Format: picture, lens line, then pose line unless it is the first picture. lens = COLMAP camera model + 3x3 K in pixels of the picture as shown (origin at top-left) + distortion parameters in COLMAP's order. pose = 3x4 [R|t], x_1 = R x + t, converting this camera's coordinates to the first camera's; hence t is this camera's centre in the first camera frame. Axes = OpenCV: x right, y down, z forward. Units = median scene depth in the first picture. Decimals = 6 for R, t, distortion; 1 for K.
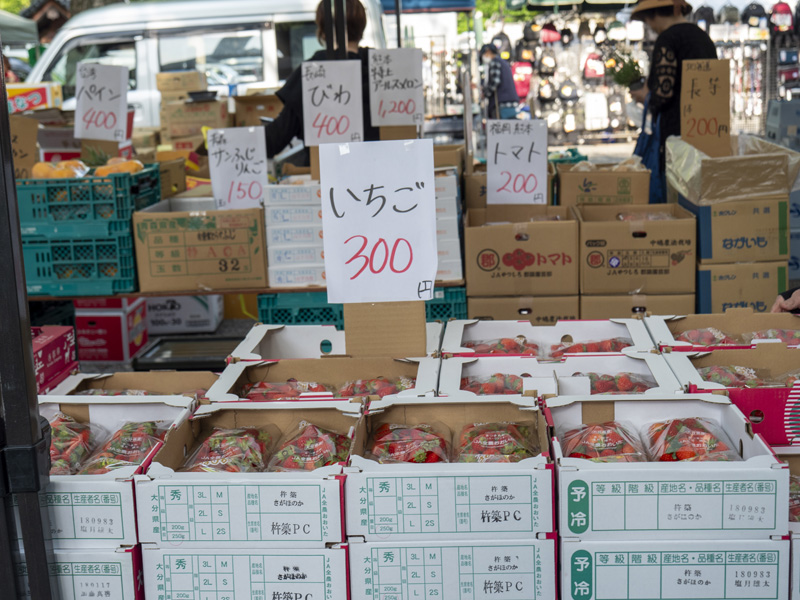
lens RADIAL K [[1116.6, 0, 400.0], [0, 1116.6, 300.0], [0, 0, 1]] dist [-0.005065, 0.005820]
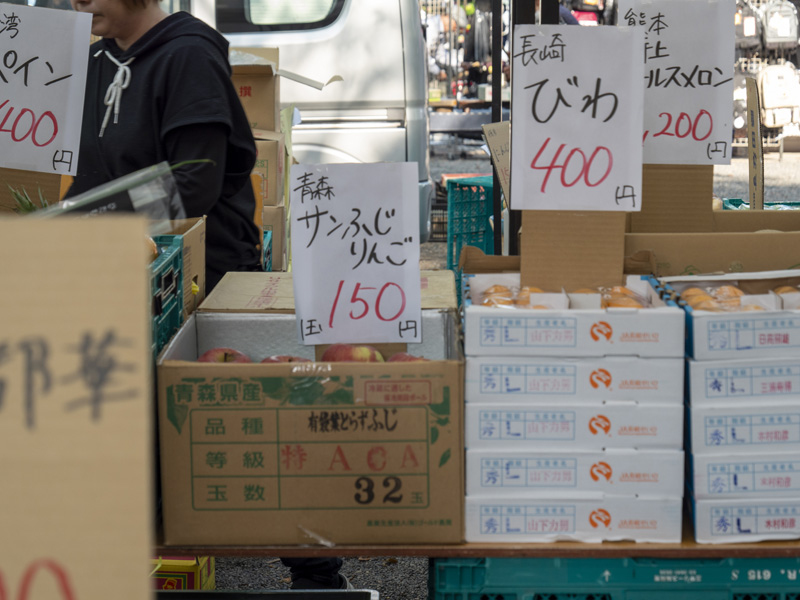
lens RADIAL K [[1916.1, 0, 400.0], [0, 1916.1, 300.0], [0, 0, 1]] dist [-0.008892, -0.004132]
pose [[0.998367, 0.034492, 0.045536, -0.180368], [-0.031984, 0.997990, -0.054711, -0.063967], [-0.047331, 0.053165, 0.997463, 0.259213]]
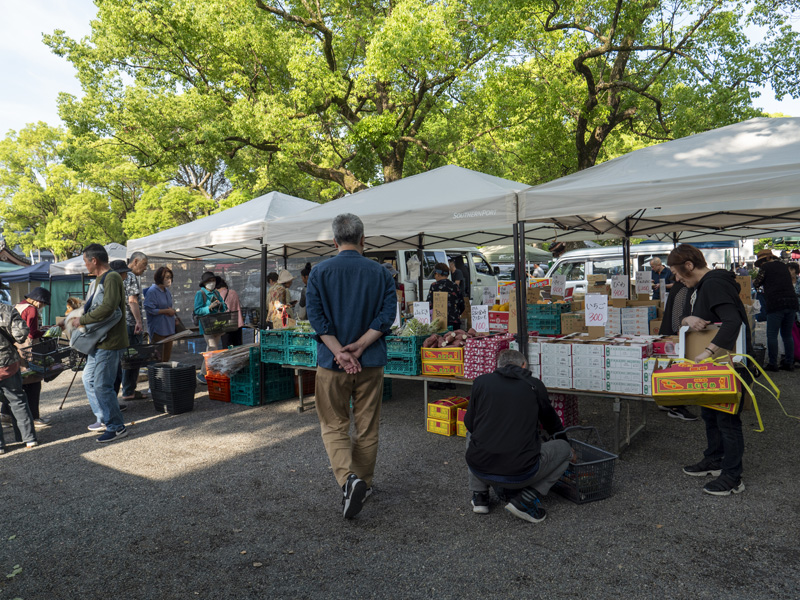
lens RADIAL K [[624.5, 0, 400.0], [0, 624.5, 300.0], [0, 0, 1]] dist [0.000274, -0.000014]
pose [[0.844152, 0.032755, -0.535102, 0.450283], [-0.109981, 0.987483, -0.113053, 0.183076], [0.524701, 0.154285, 0.837189, -1.125349]]
